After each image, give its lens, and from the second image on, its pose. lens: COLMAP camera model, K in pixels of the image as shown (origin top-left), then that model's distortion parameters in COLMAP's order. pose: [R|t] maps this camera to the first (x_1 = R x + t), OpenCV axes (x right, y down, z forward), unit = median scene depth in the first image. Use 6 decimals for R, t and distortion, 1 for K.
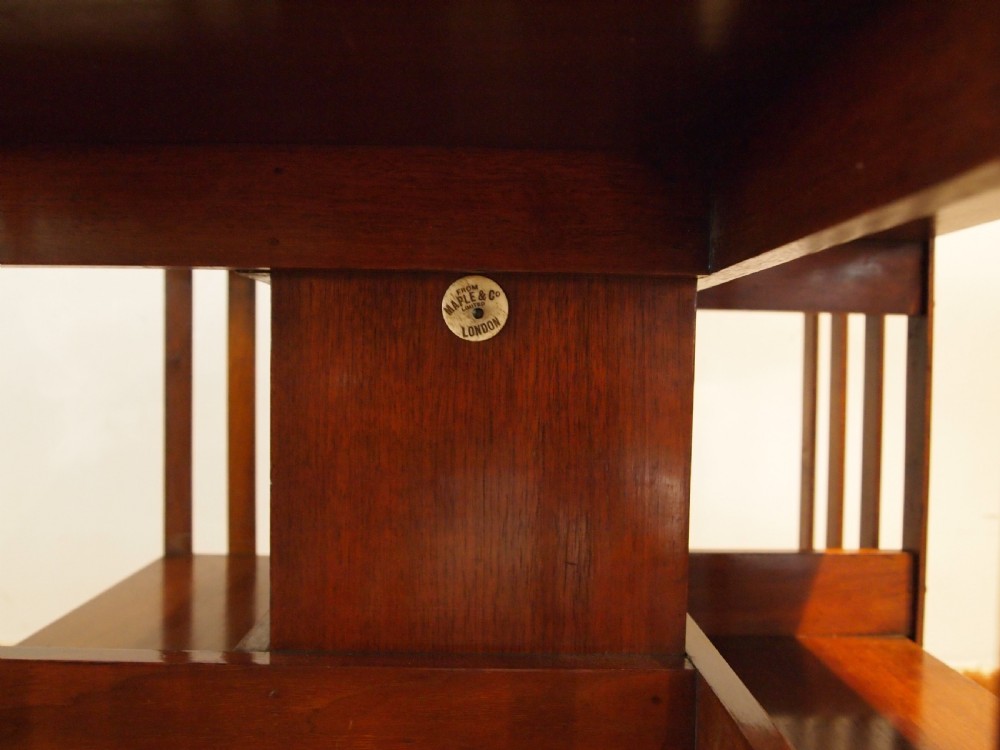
lens RADIAL K [[795.9, 0, 500.0], [0, 795.9, 375.0], [0, 0, 1]] dist [-0.055217, 0.009140]
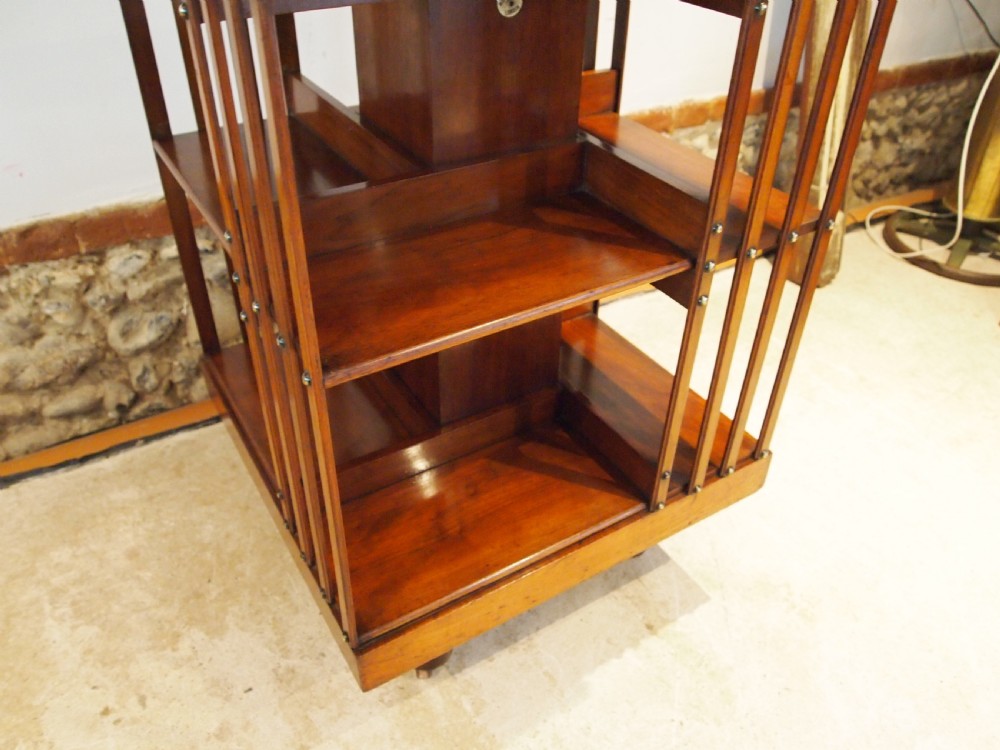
lens RADIAL K [[795.9, 0, 500.0], [0, 795.9, 375.0], [0, 0, 1]] dist [-0.055217, 0.009140]
pose [[0.859201, -0.306030, 0.410025, -1.257876], [0.002367, 0.803763, 0.594945, -0.544652], [-0.511633, -0.510207, 0.691318, -1.014933]]
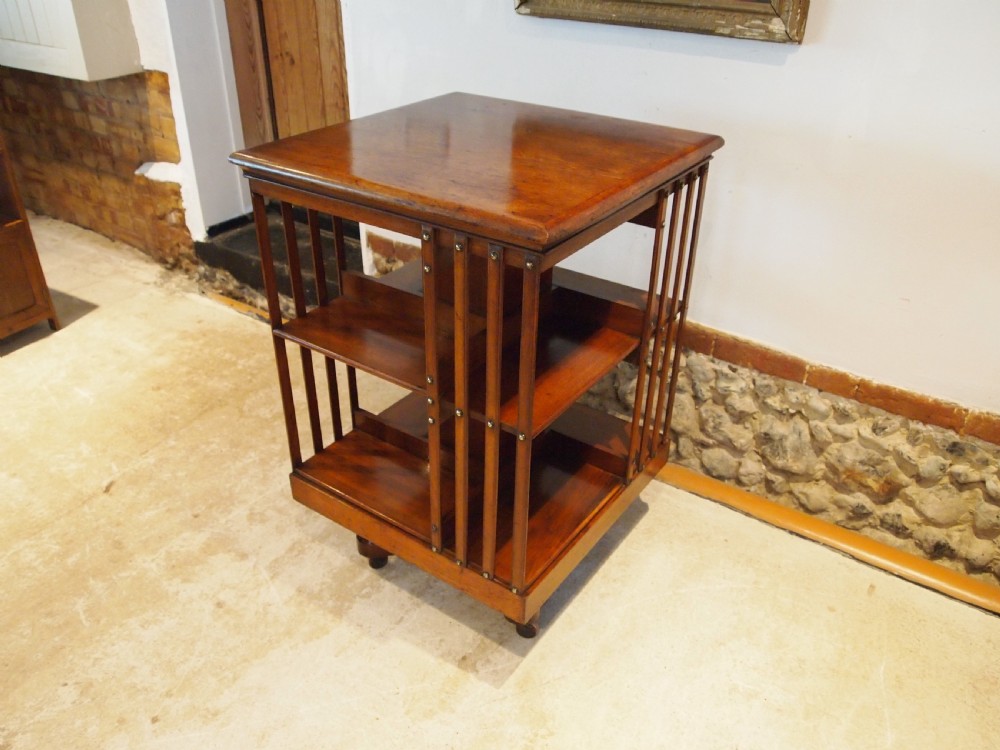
lens RADIAL K [[794.1, 0, 502.1], [0, 794.1, 375.6], [0, 0, 1]] dist [-0.054218, 0.008420]
pose [[0.835761, 0.282752, -0.470696, 2.272760], [-0.012356, 0.866692, 0.498691, -1.458531], [0.548954, -0.410970, 0.727841, -2.151519]]
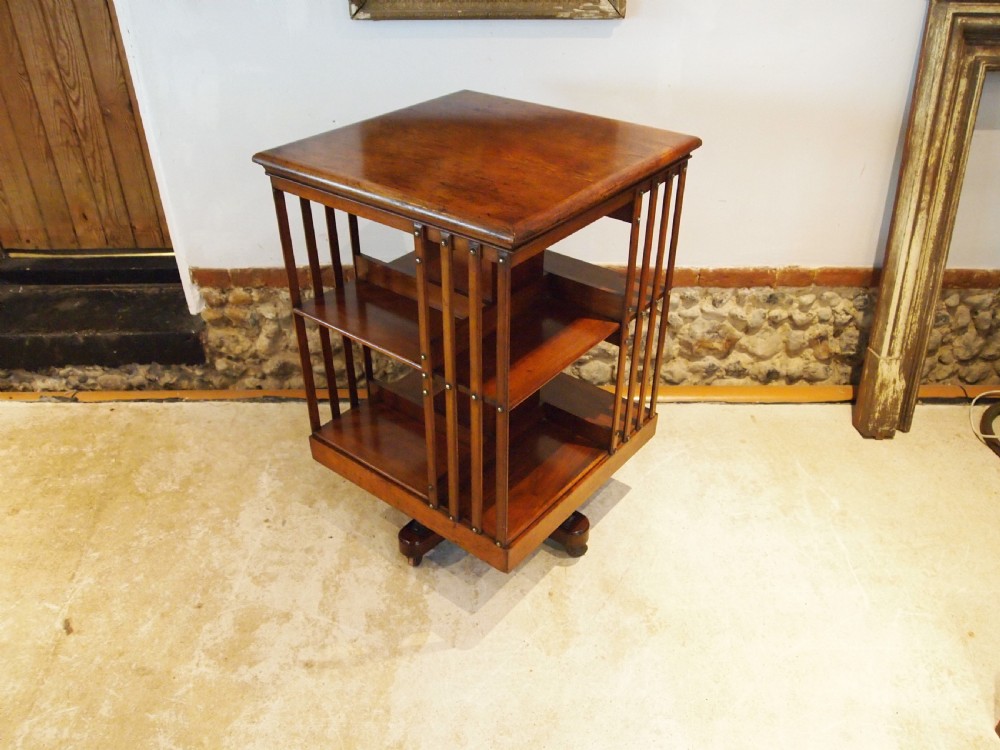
lens RADIAL K [[795.9, 0, 500.0], [0, 795.9, 375.0], [0, 0, 1]] dist [-0.055217, 0.009140]
pose [[0.999737, -0.022733, 0.003149, 0.027798], [0.017491, 0.843557, 0.536755, -1.783519], [-0.014858, -0.536558, 0.843733, -3.266334]]
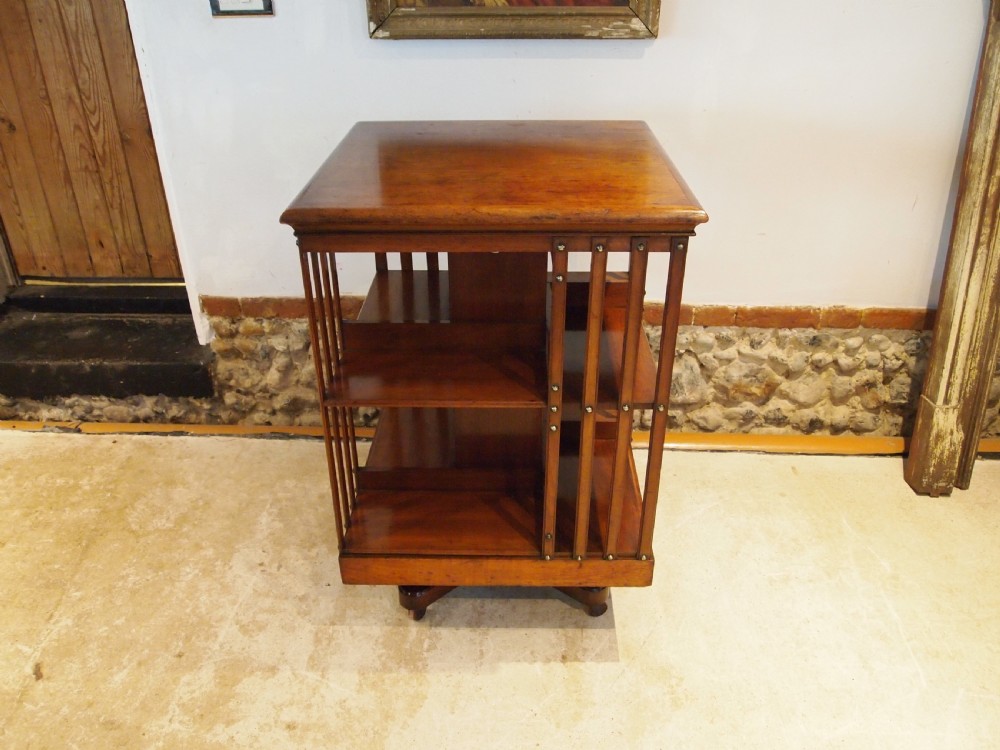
lens RADIAL K [[795.9, 0, 500.0], [0, 795.9, 375.0], [0, 0, 1]] dist [-0.055217, 0.009140]
pose [[0.999017, 0.000373, -0.044329, 0.175606], [0.020949, 0.877289, 0.479506, -1.465984], [0.039068, -0.479963, 0.876418, -2.942804]]
